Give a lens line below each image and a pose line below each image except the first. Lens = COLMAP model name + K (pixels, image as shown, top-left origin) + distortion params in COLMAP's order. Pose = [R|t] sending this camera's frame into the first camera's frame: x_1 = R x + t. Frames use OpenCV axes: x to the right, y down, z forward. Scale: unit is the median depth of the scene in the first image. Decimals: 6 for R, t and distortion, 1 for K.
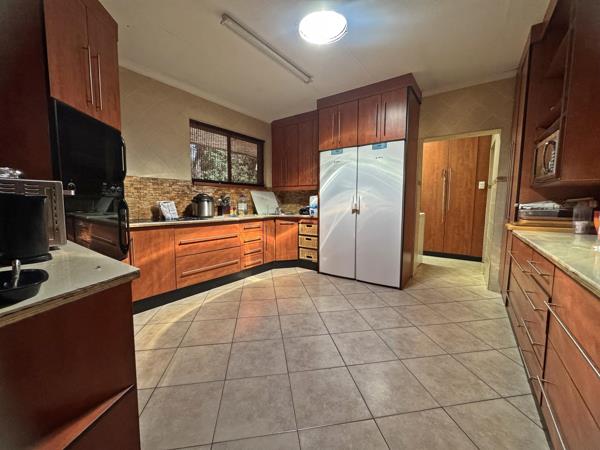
lens RADIAL K [[240.3, 0, 300.0], [0, 240.3, 225.0], [0, 0, 1]] dist [-0.001623, -0.000173]
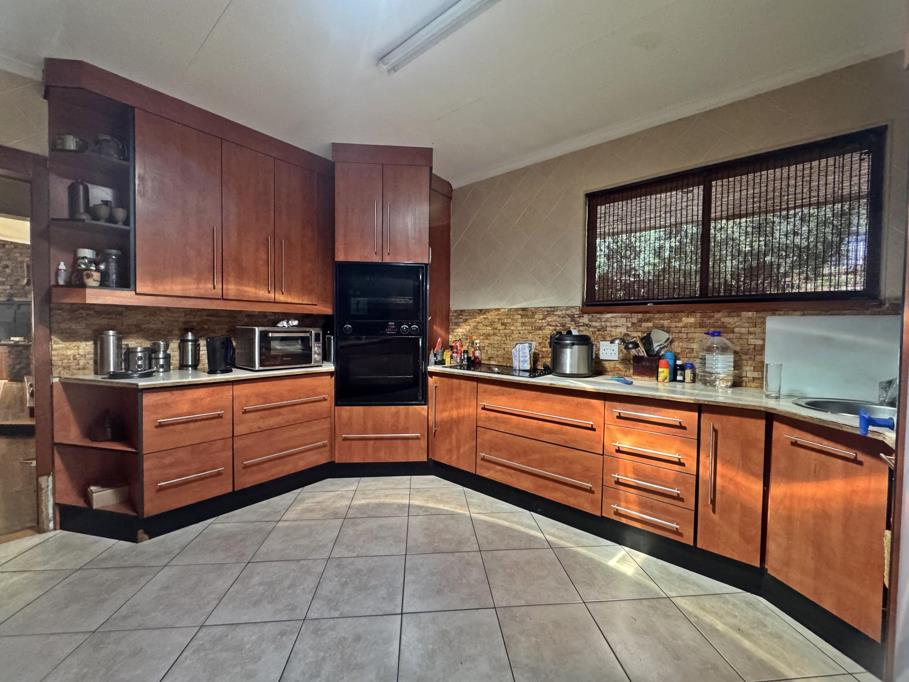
lens RADIAL K [[364.1, 0, 454.5], [0, 364.1, 341.0], [0, 0, 1]] dist [-0.001623, -0.000173]
pose [[-0.072597, 0.026317, -0.997014, 0.558354], [-0.111510, 0.993170, 0.034335, -0.145215], [0.991108, 0.113670, -0.069167, 1.115740]]
